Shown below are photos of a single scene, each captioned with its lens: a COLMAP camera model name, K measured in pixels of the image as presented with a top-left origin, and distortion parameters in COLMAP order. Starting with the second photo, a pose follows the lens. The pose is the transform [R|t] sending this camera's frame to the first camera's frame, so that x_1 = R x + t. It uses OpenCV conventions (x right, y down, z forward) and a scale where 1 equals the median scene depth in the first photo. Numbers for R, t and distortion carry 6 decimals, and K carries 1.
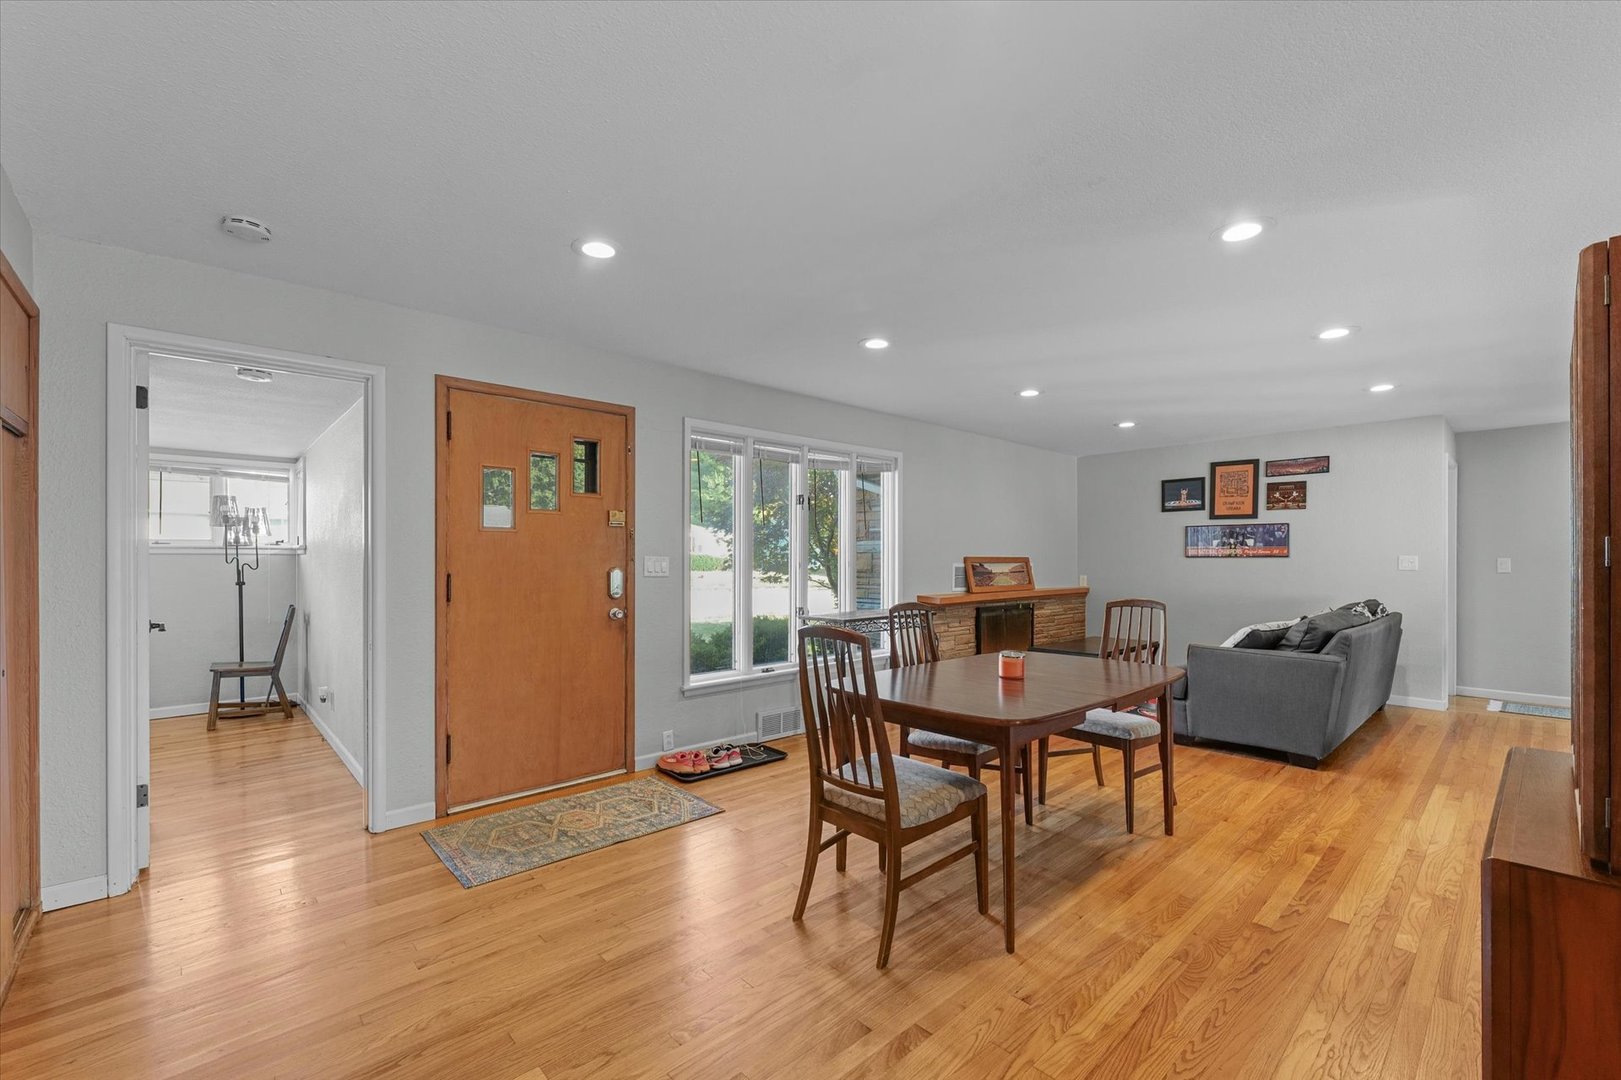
lens RADIAL K [[672.2, 0, 807.7], [0, 672.2, 553.6], [0, 0, 1]] dist [0.001712, -0.000279]
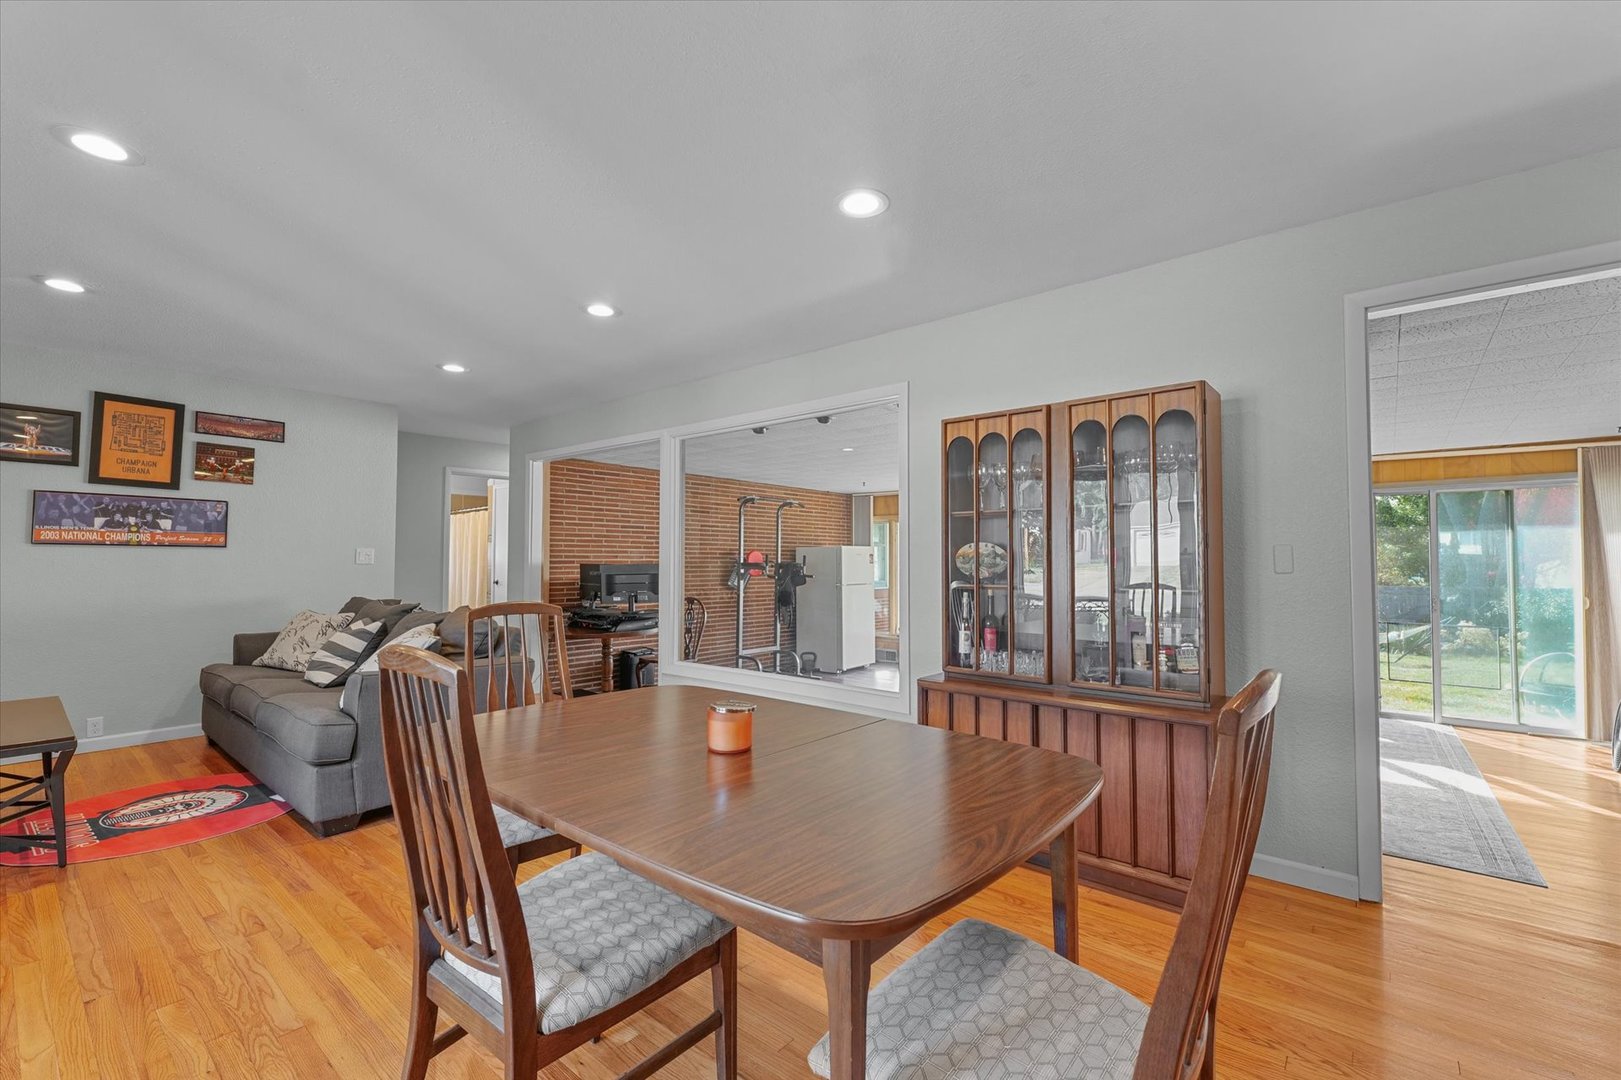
lens RADIAL K [[672.2, 0, 820.5], [0, 672.2, 543.6], [0, 0, 1]] dist [0.001712, -0.000279]
pose [[-0.147354, 0.023273, 0.988810, -0.111885], [-0.013901, 0.999576, -0.025598, 0.011380], [-0.988986, -0.017517, -0.146968, 0.459235]]
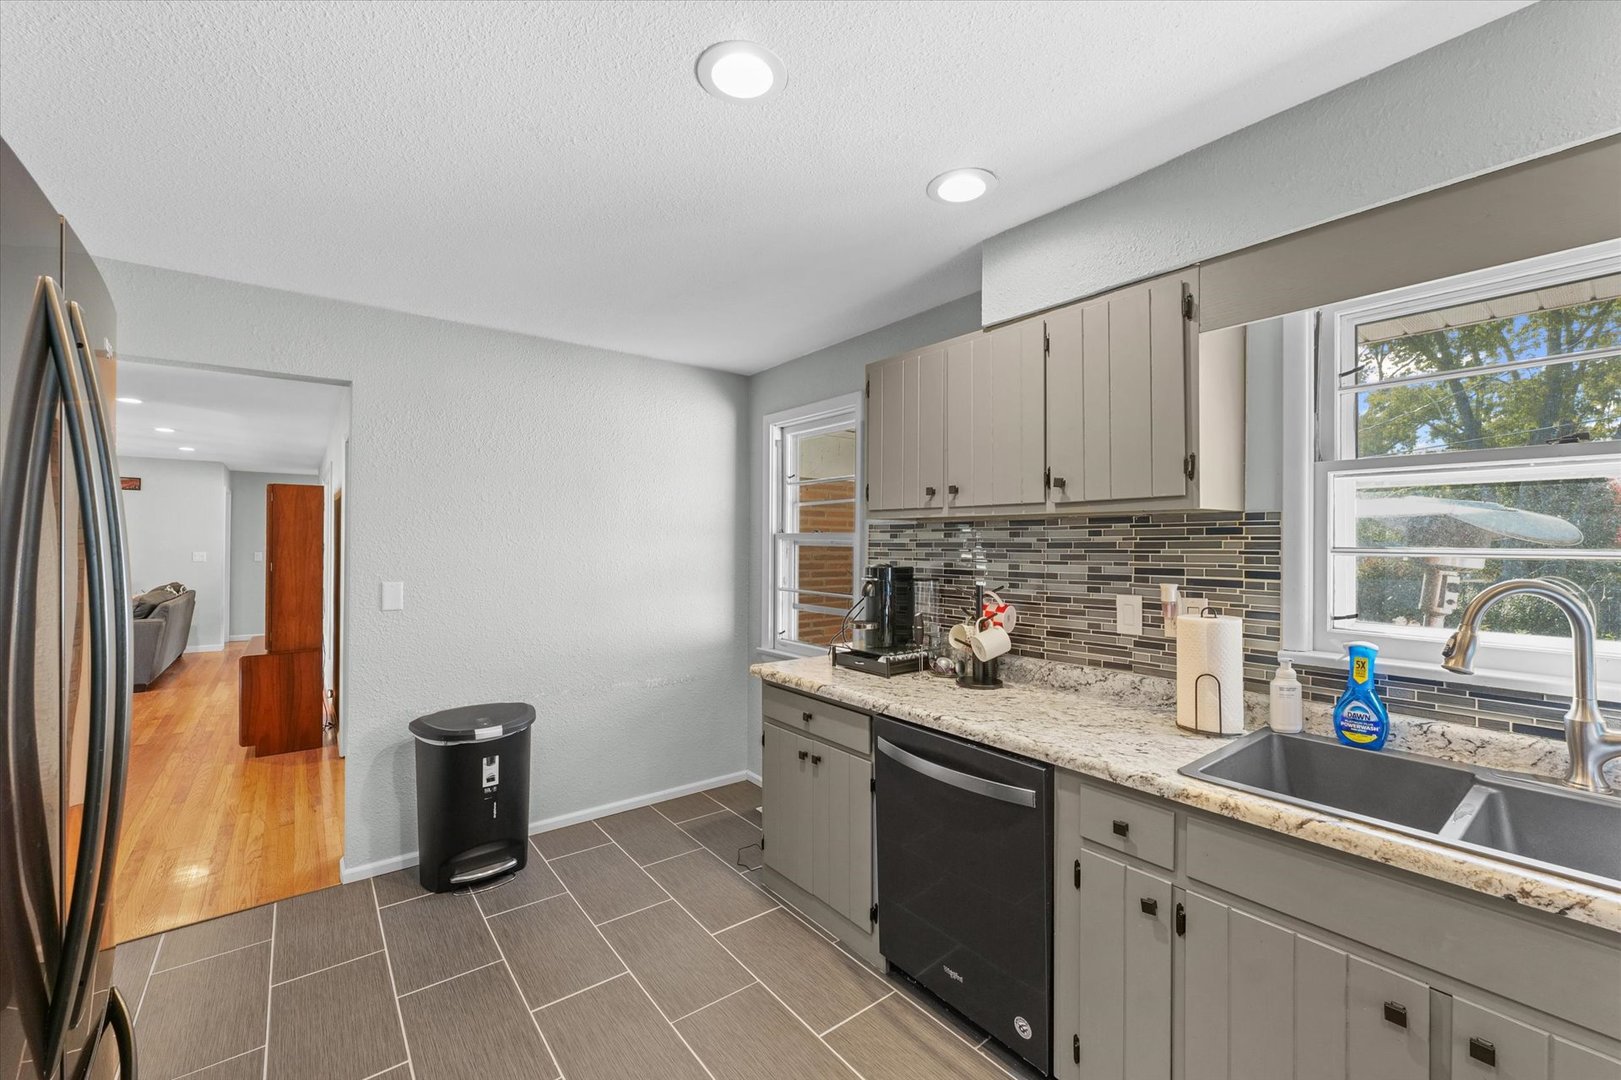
lens RADIAL K [[672.2, 0, 819.1], [0, 672.2, 537.2], [0, 0, 1]] dist [0.001712, -0.000279]
pose [[0.081779, 0.003119, 0.996646, -0.444491], [-0.006783, 0.999974, -0.002573, -0.031828], [-0.996627, -0.006549, 0.081798, -0.453541]]
